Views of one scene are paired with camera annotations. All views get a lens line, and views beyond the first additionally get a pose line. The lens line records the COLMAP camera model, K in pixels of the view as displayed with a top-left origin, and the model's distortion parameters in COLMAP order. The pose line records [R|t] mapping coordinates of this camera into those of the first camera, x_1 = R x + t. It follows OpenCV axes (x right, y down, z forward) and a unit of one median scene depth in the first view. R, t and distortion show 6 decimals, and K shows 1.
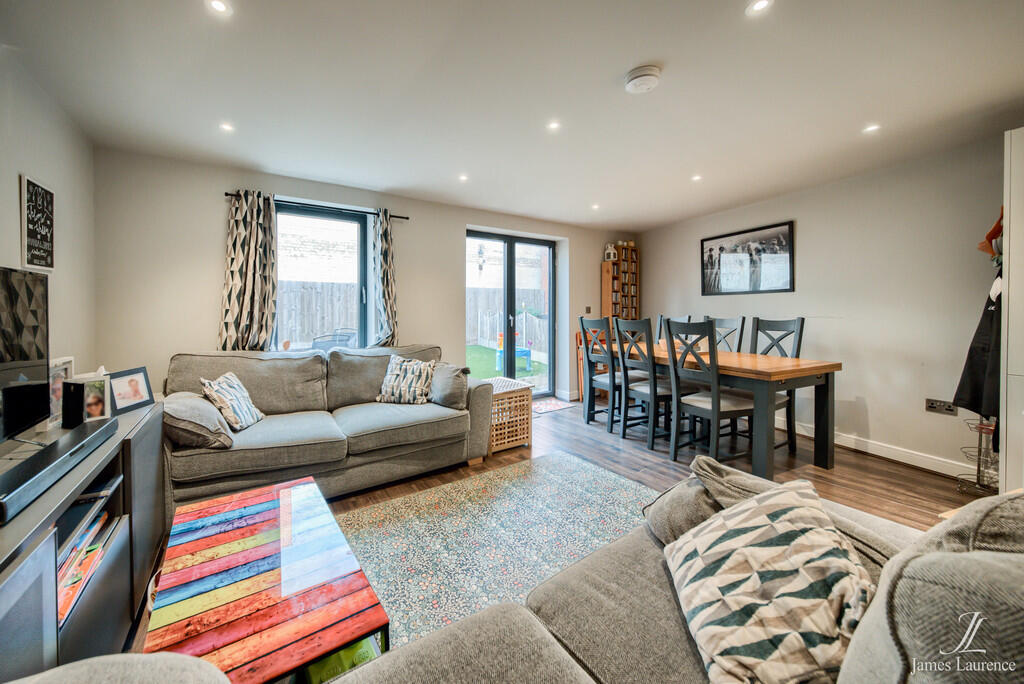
lens RADIAL K [[351.0, 0, 479.7], [0, 351.0, 314.1], [0, 0, 1]] dist [-0.008289, -0.000384]
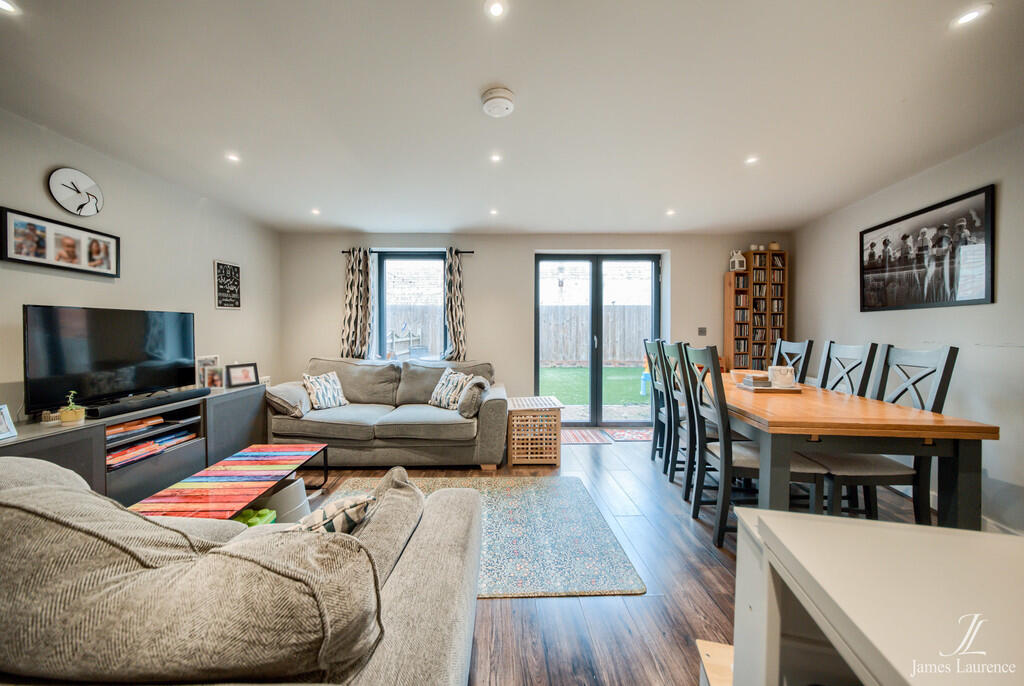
lens RADIAL K [[351.0, 0, 508.2], [0, 351.0, 335.3], [0, 0, 1]] dist [-0.008289, -0.000384]
pose [[0.859353, 0.013086, -0.511215, 0.547767], [-0.009618, 0.999909, 0.009428, -0.009872], [0.511292, -0.003185, 0.859401, 0.066679]]
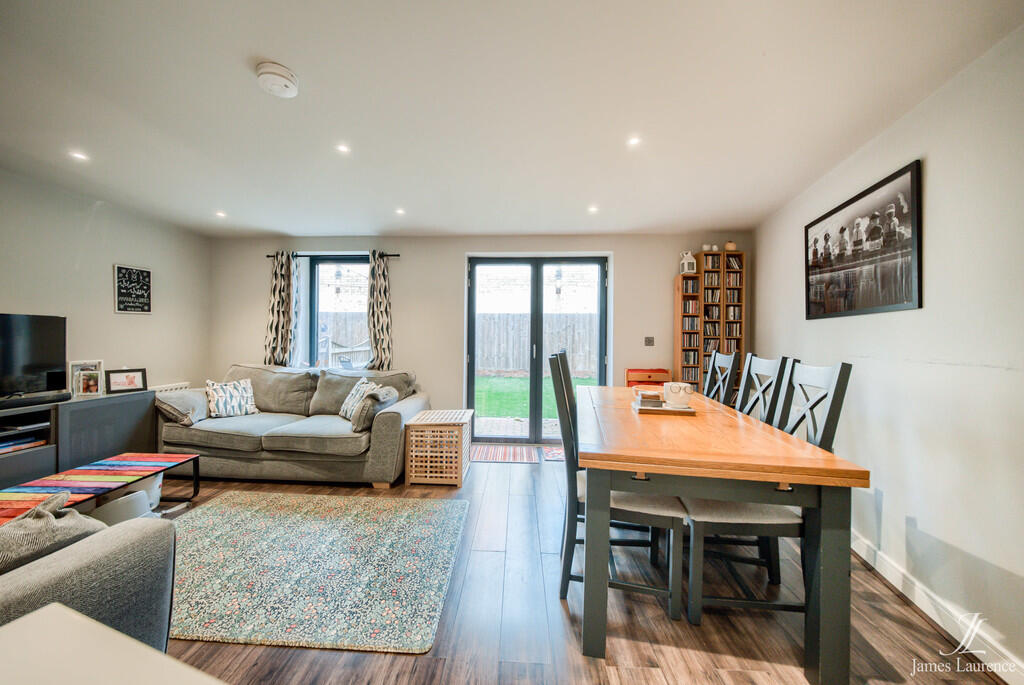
lens RADIAL K [[351.0, 0, 512.1], [0, 351.0, 339.7], [0, 0, 1]] dist [-0.008289, -0.000384]
pose [[0.821910, 0.015201, -0.569414, 0.801085], [-0.019772, 0.999803, -0.001849, -0.013281], [0.569274, 0.012778, 0.822049, 0.331847]]
